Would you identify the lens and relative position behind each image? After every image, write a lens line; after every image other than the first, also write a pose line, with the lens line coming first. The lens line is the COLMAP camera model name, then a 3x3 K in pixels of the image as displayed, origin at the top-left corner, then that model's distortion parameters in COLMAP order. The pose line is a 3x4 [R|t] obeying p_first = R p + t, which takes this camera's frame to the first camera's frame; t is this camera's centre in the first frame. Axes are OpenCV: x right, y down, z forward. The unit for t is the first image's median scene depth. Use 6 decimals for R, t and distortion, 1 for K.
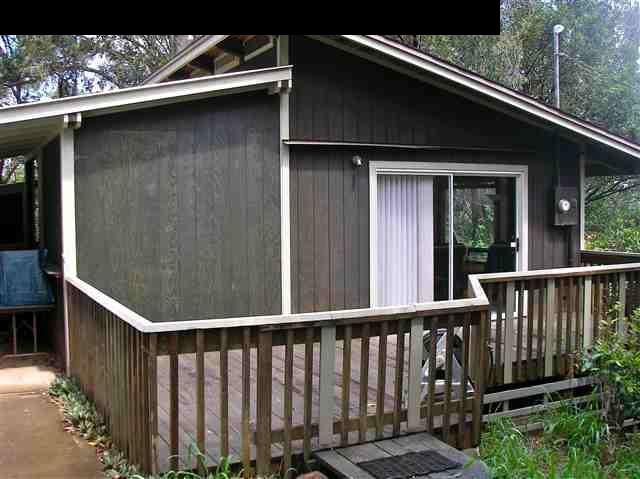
lens RADIAL K [[743.8, 0, 317.7], [0, 743.8, 240.4], [0, 0, 1]] dist [-0.227714, 0.307984]
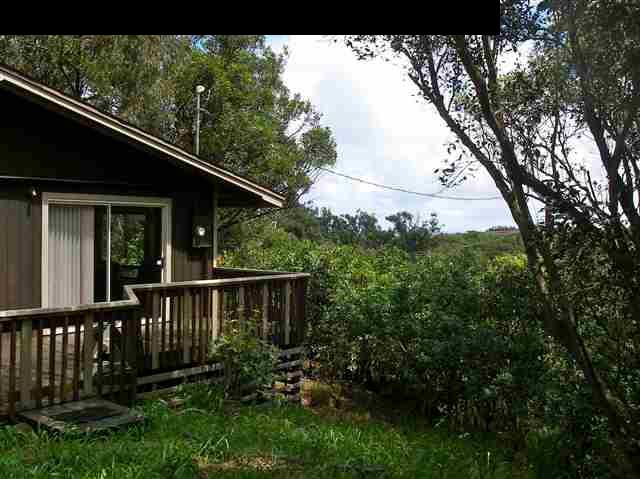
lens RADIAL K [[743.8, 0, 317.7], [0, 743.8, 240.4], [0, 0, 1]] dist [-0.227714, 0.307984]
pose [[0.891616, 0.016317, 0.452499, -0.068943], [-0.005132, 0.999650, -0.025934, -0.001047], [-0.452764, 0.020801, 0.891388, -0.277254]]
